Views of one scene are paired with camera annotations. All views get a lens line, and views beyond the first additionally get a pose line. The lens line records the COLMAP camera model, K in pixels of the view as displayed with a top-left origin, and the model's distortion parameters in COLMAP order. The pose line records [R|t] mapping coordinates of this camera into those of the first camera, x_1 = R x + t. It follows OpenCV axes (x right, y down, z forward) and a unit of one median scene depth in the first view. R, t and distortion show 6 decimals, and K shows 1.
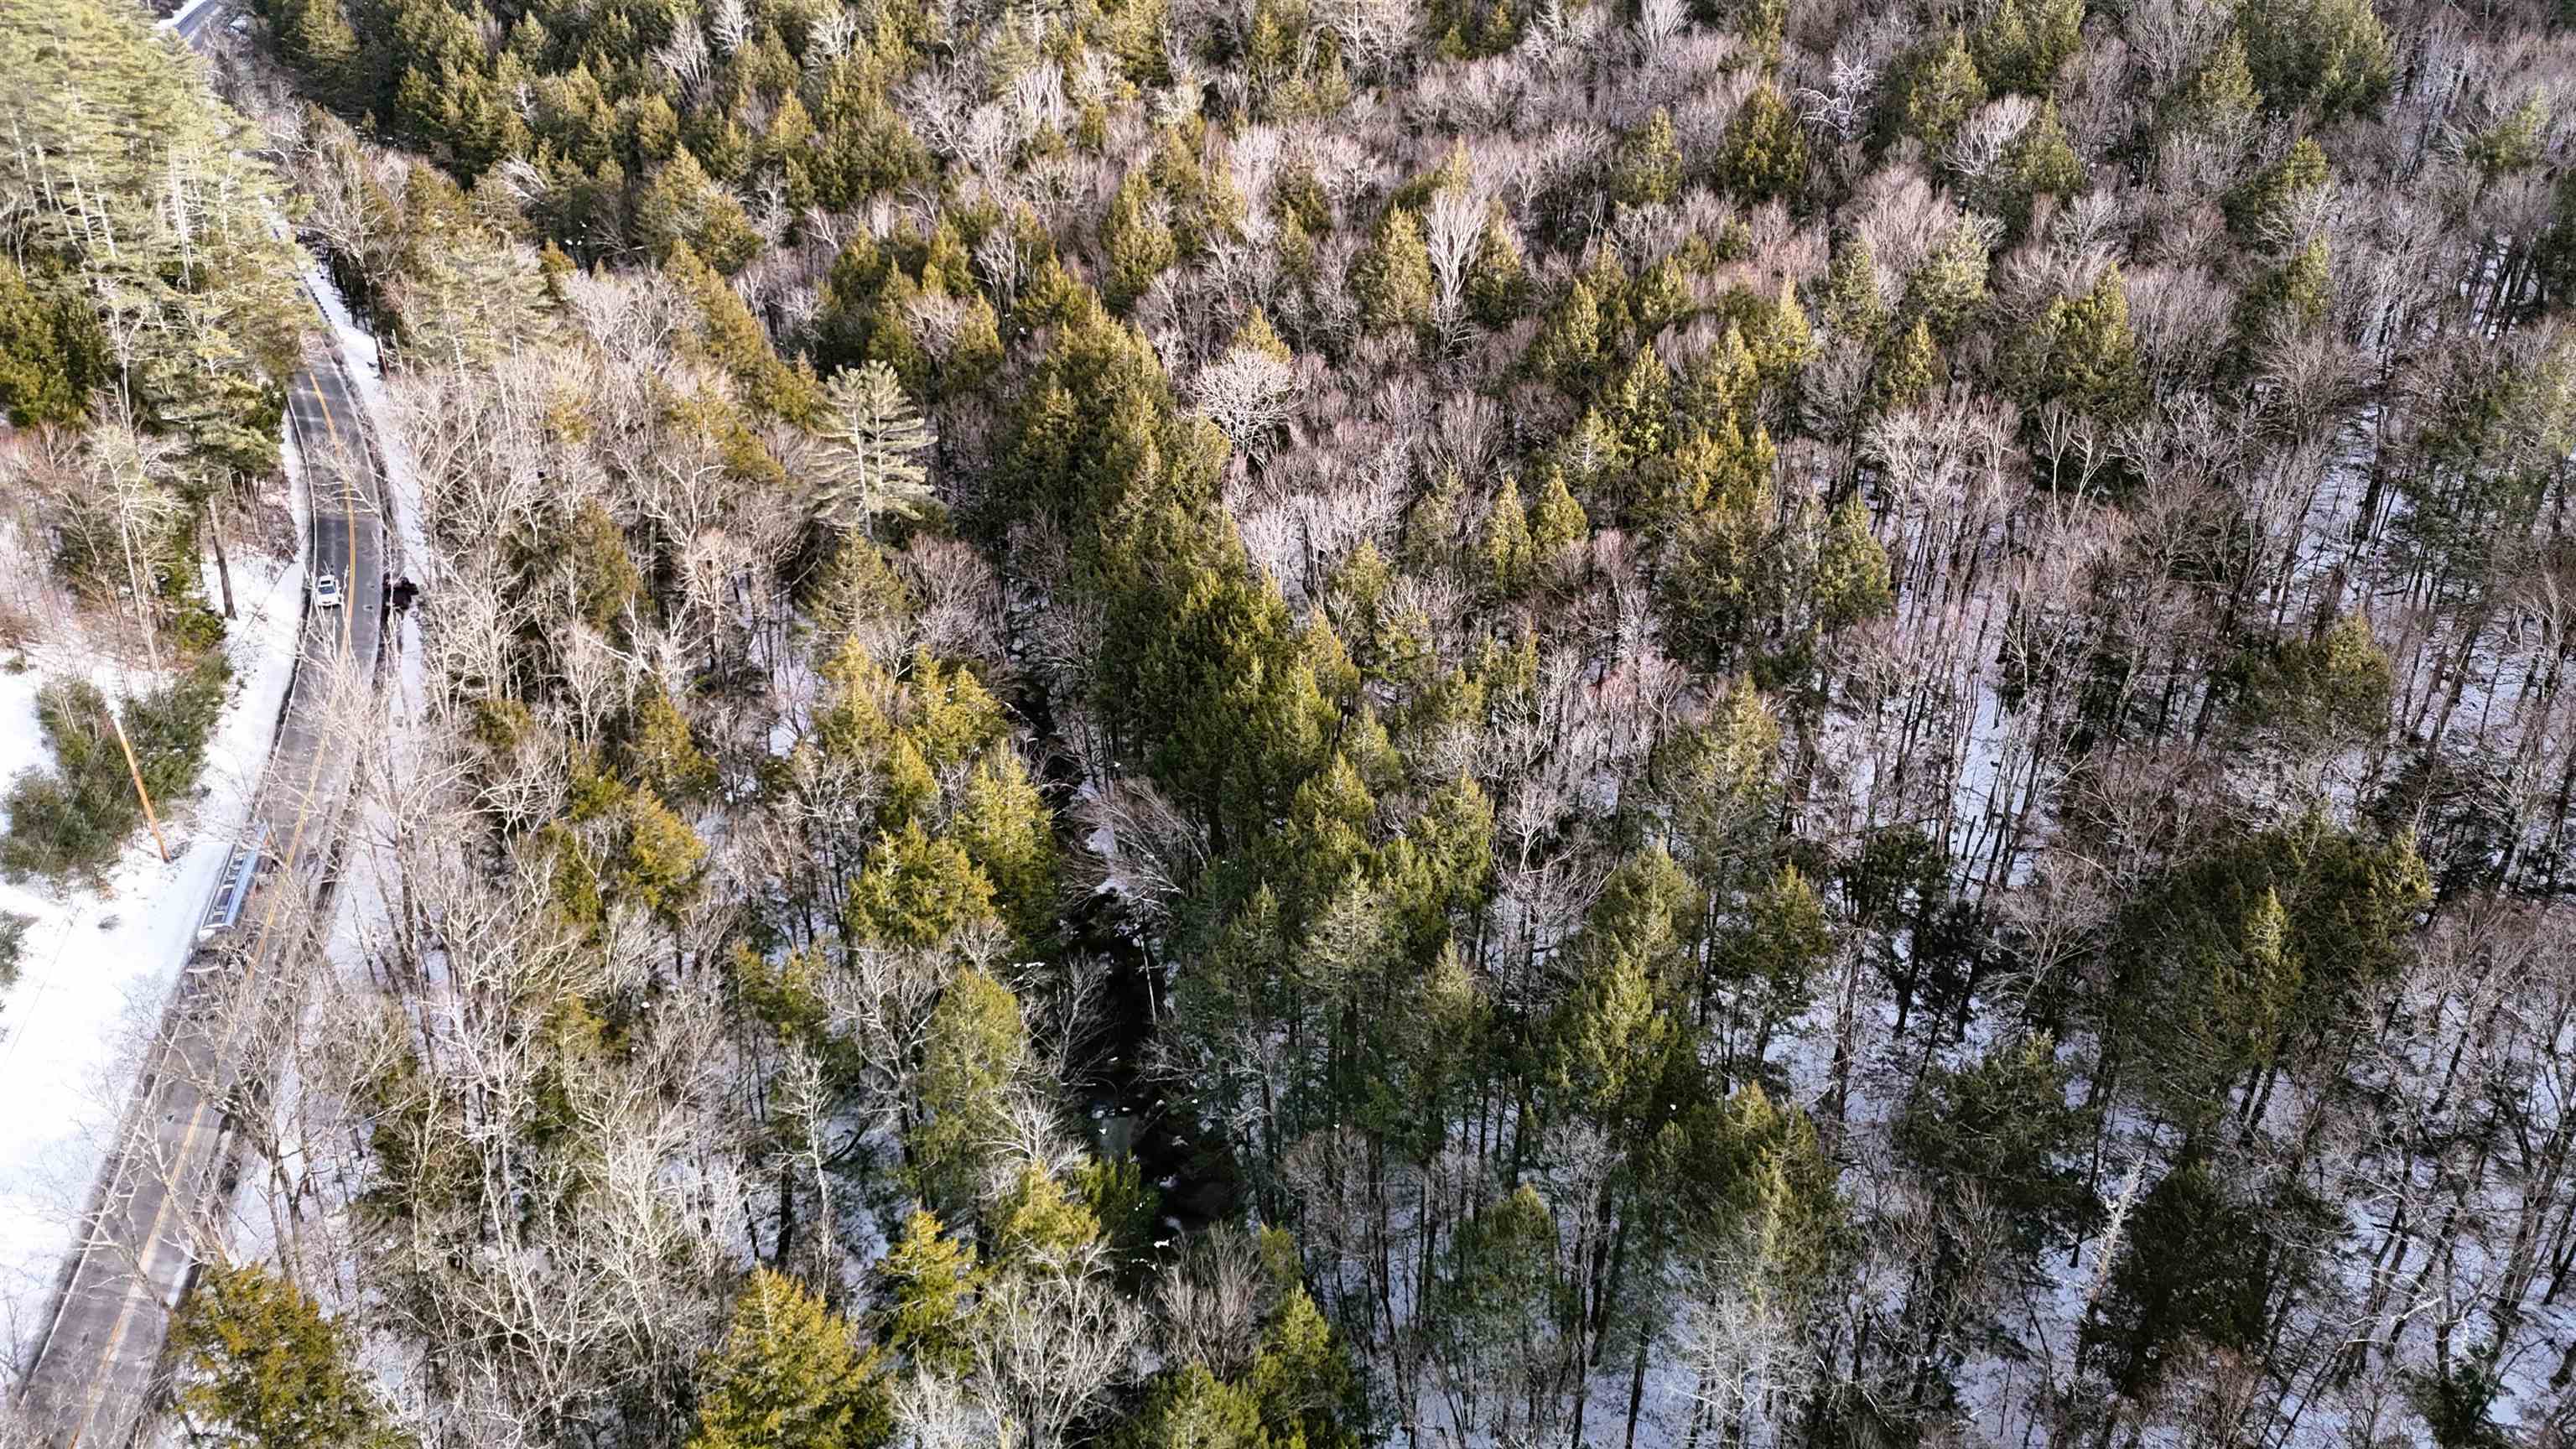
lens RADIAL K [[1865.7, 0, 1288.0], [0, 1865.7, 724.5], [0, 0, 1]] dist [0.067219, -0.059586]
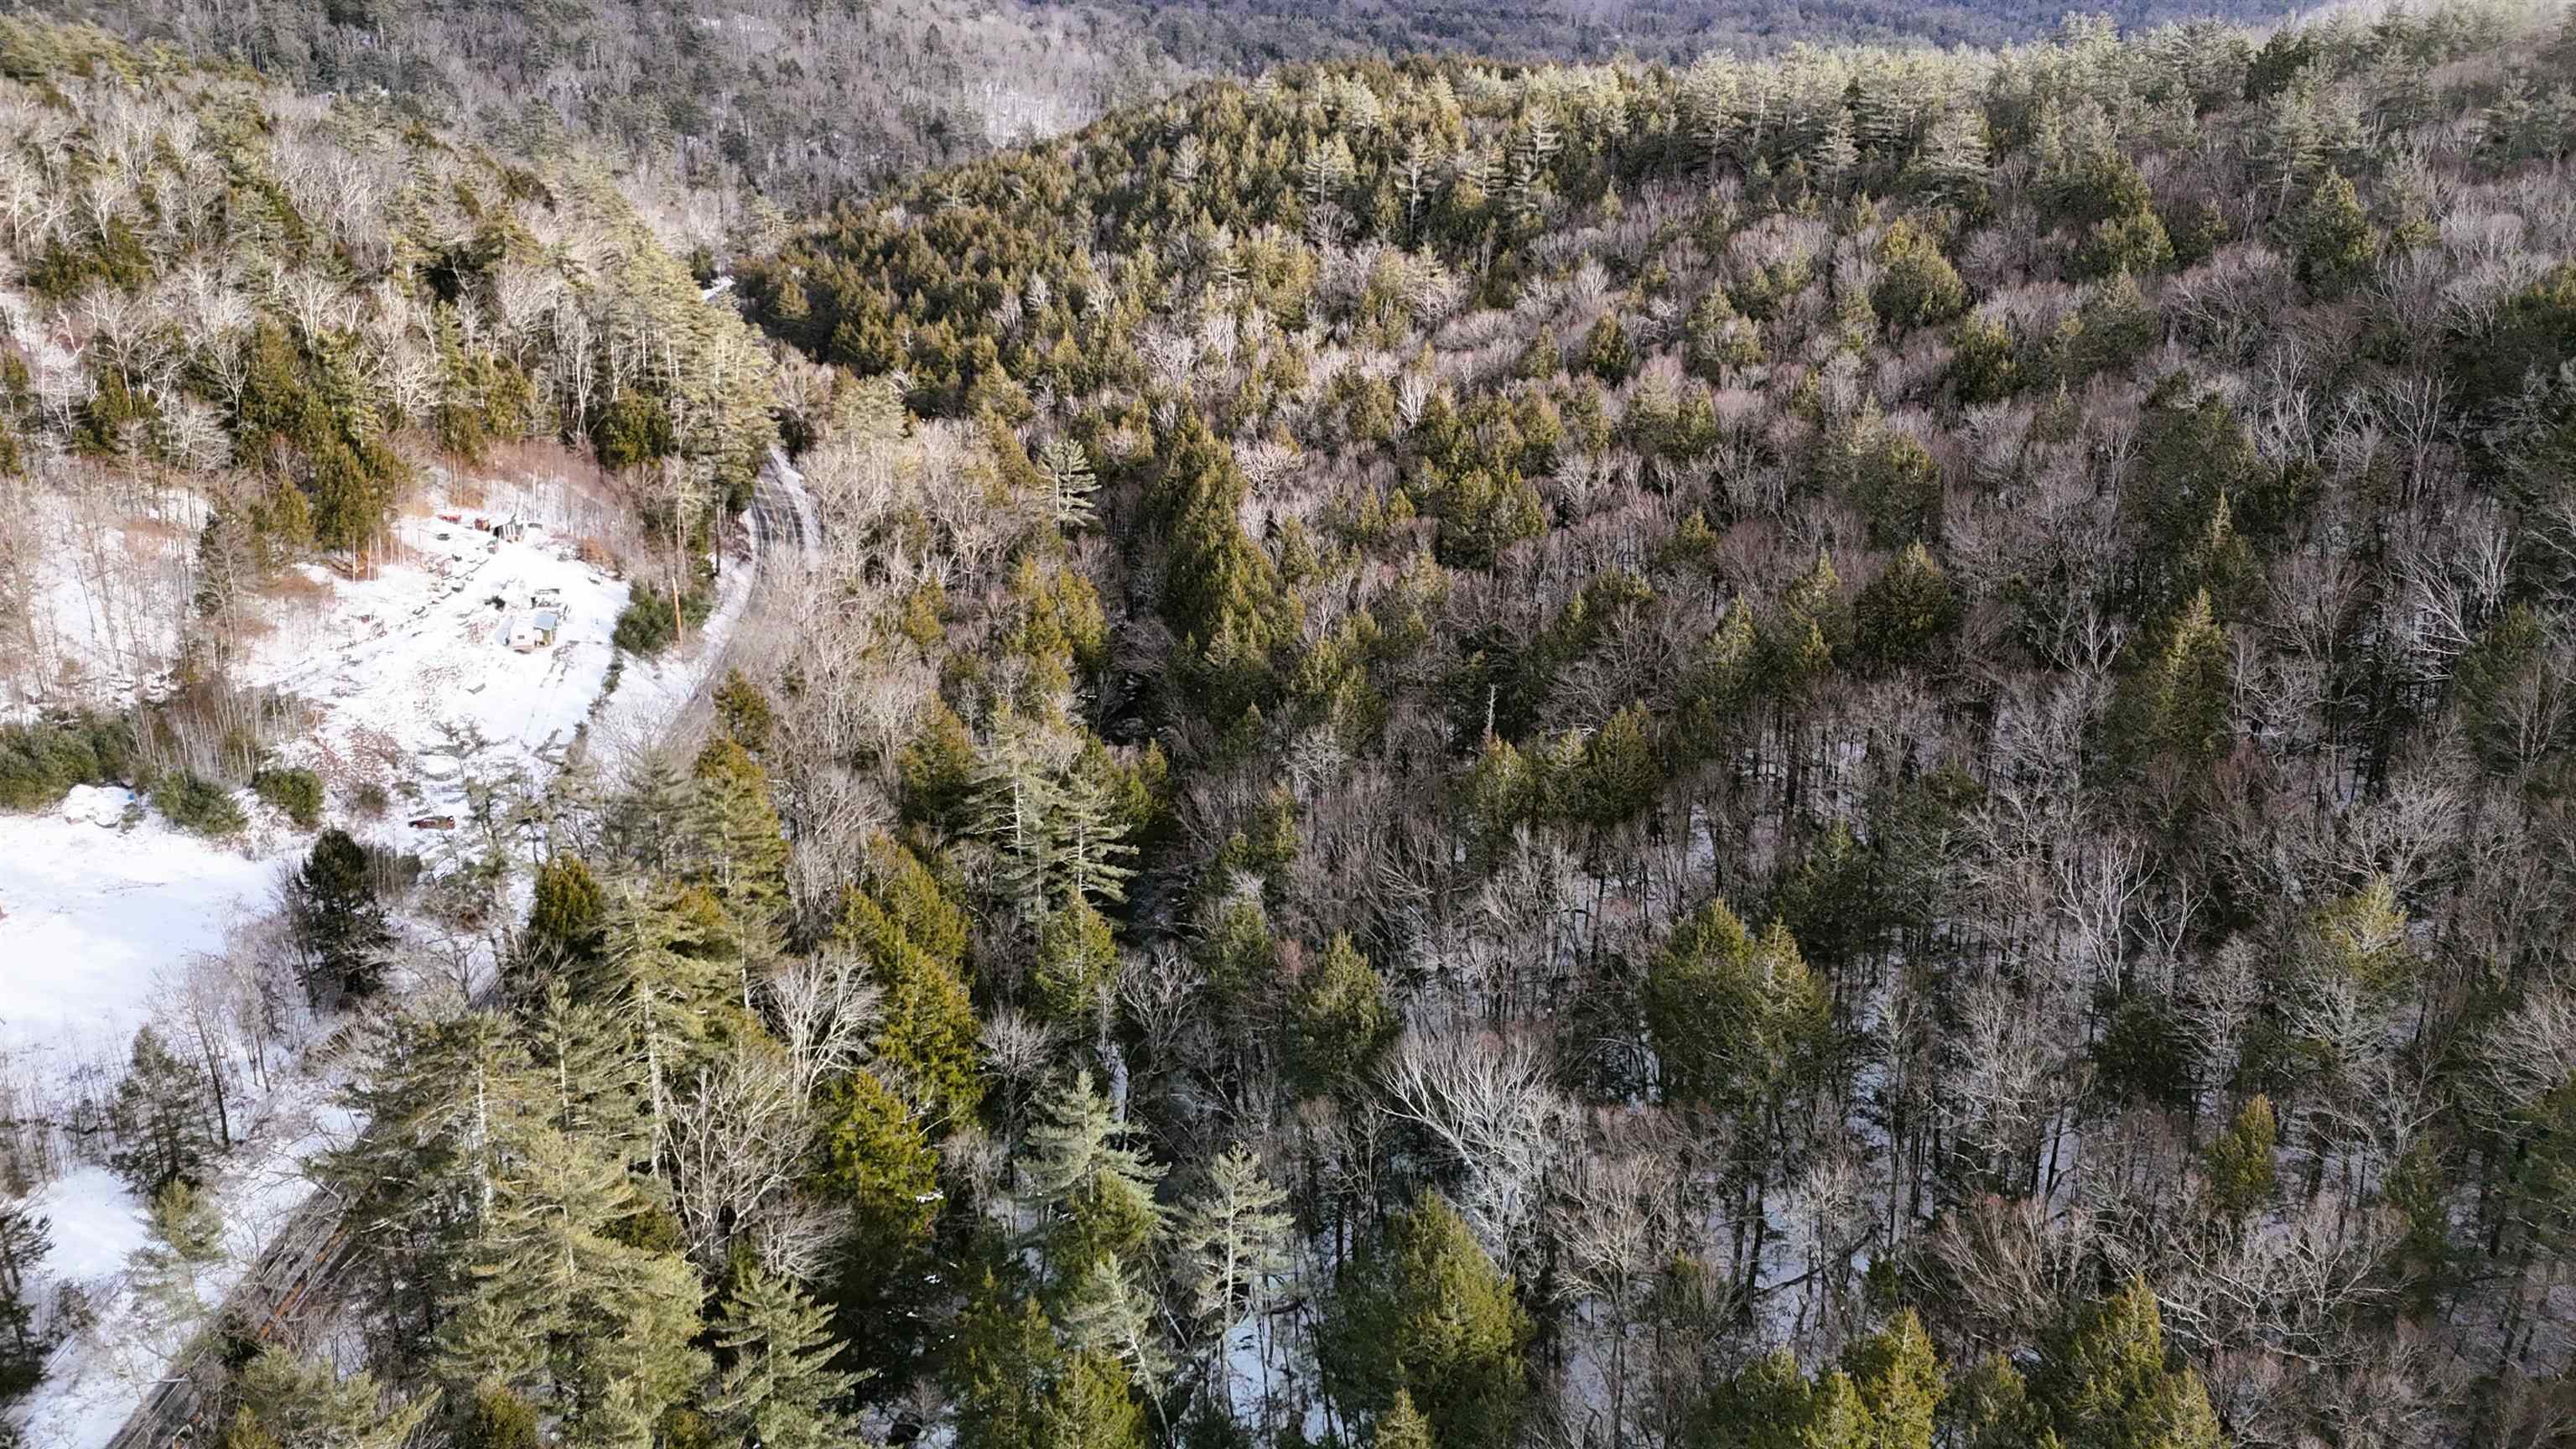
lens RADIAL K [[1865.7, 0, 1288.0], [0, 1865.7, 724.5], [0, 0, 1]] dist [0.067219, -0.059586]
pose [[0.984381, 0.049676, -0.168900, 0.255998], [-0.077722, 0.983438, -0.163733, 0.295556], [0.157969, 0.174303, 0.971938, -0.562311]]
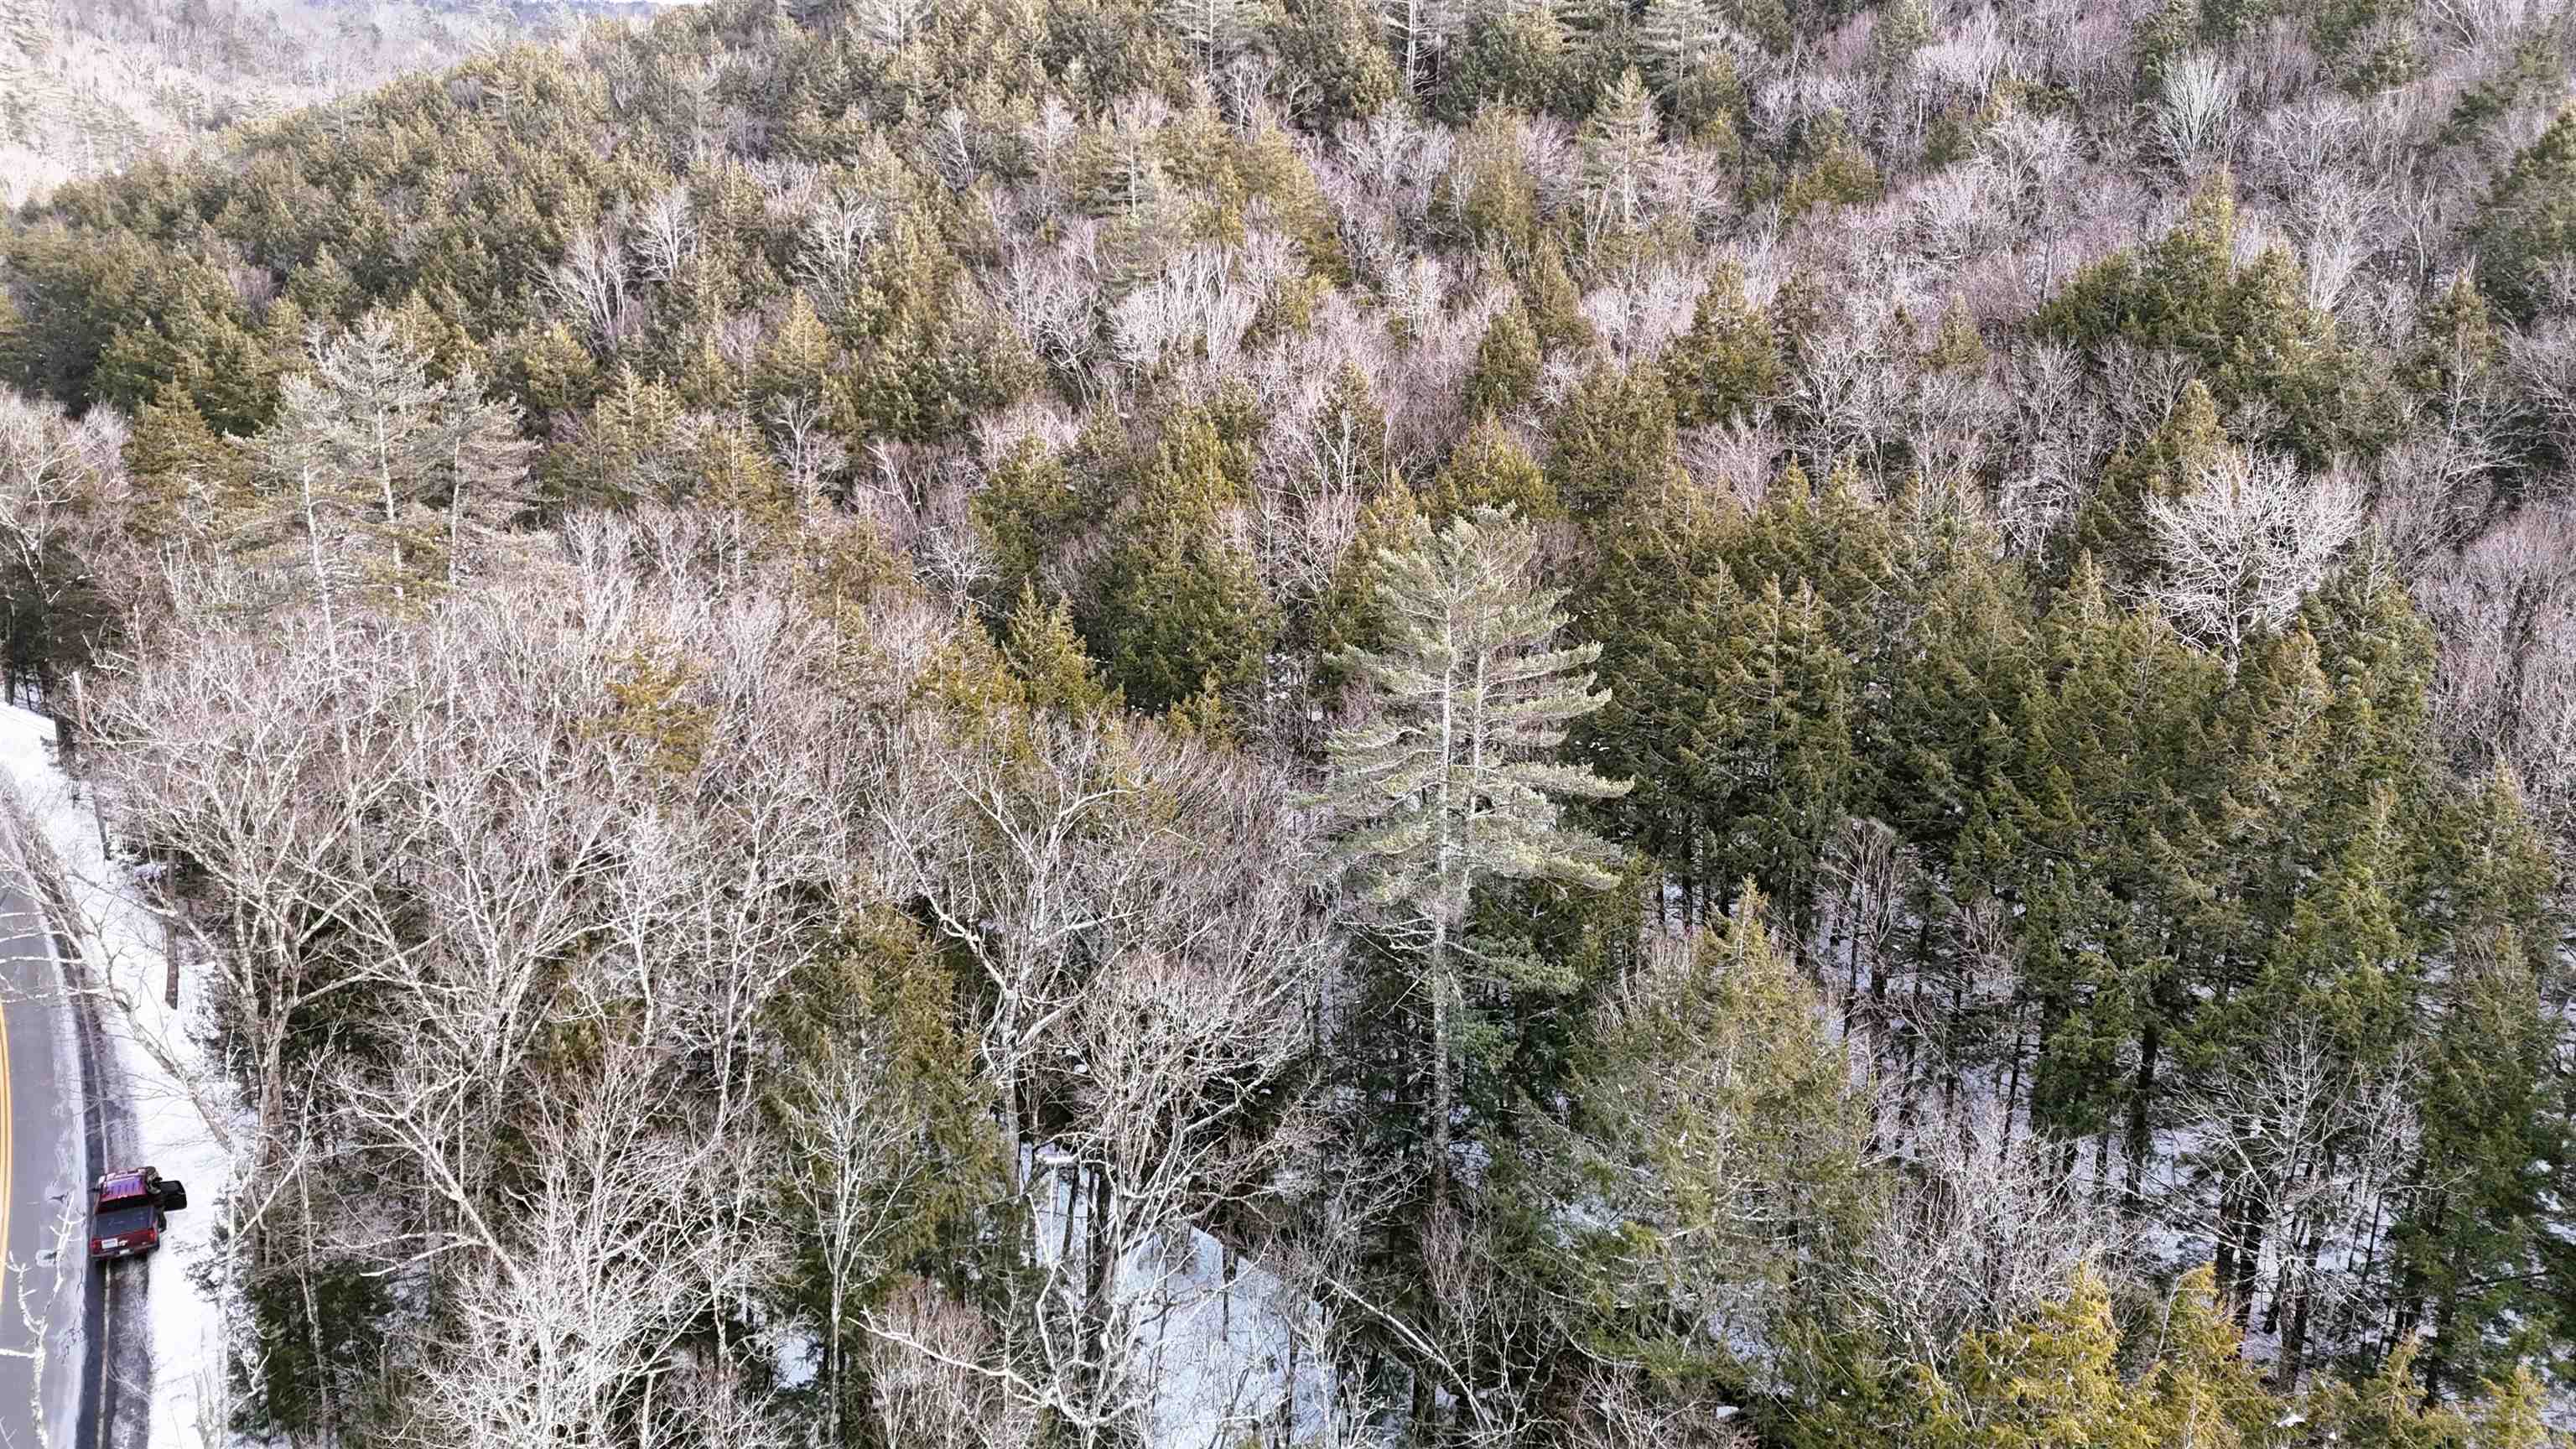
lens RADIAL K [[1865.7, 0, 1288.0], [0, 1865.7, 724.5], [0, 0, 1]] dist [0.067219, -0.059586]
pose [[0.984723, -0.057637, 0.164312, -0.273111], [0.094557, 0.969377, -0.226643, -0.051303], [-0.146217, 0.238717, 0.960018, 0.522900]]
